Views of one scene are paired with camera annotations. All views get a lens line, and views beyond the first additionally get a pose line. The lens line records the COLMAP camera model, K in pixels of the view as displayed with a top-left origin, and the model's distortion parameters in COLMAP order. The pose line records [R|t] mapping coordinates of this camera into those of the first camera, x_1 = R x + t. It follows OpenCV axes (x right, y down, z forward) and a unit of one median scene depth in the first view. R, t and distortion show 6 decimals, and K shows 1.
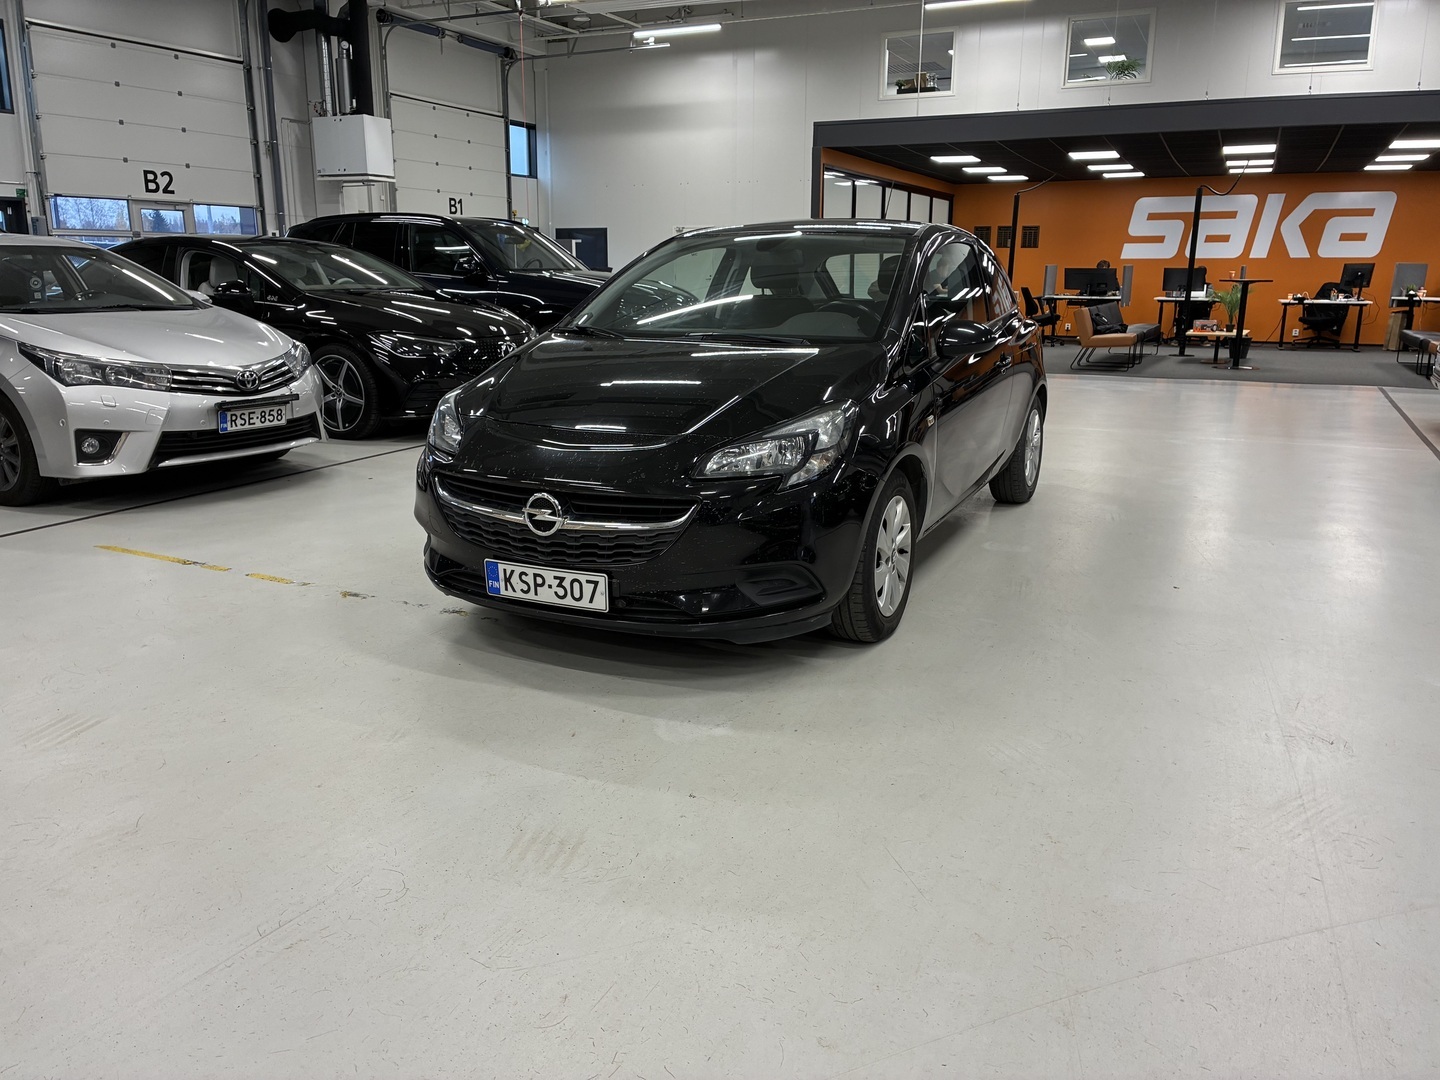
lens RADIAL K [[1094.8, 0, 716.2], [0, 1094.8, 518.4], [0, 0, 1]] dist [0.001548, -0.002204]
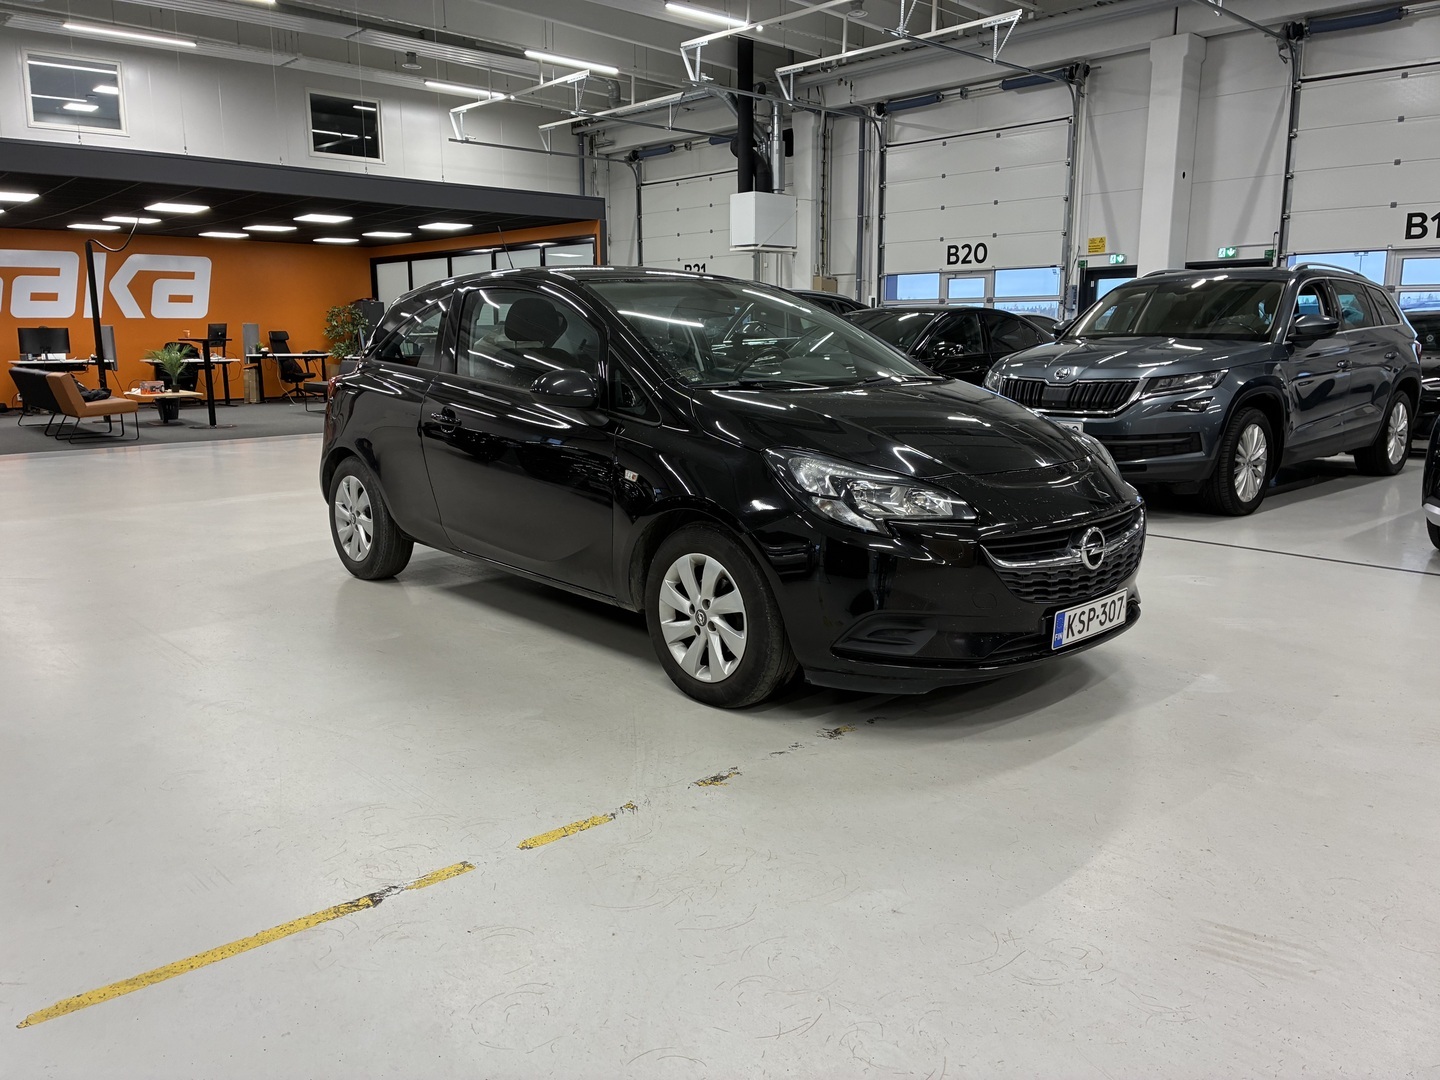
lens RADIAL K [[1096.8, 0, 720.5], [0, 1096.8, 529.4], [0, 0, 1]] dist [0.025703, -0.067314]
pose [[0.346622, -0.165653, 0.923262, -1.183050], [0.209495, 0.973091, 0.095943, -0.185924], [-0.914311, 0.160162, 0.371998, 0.904215]]
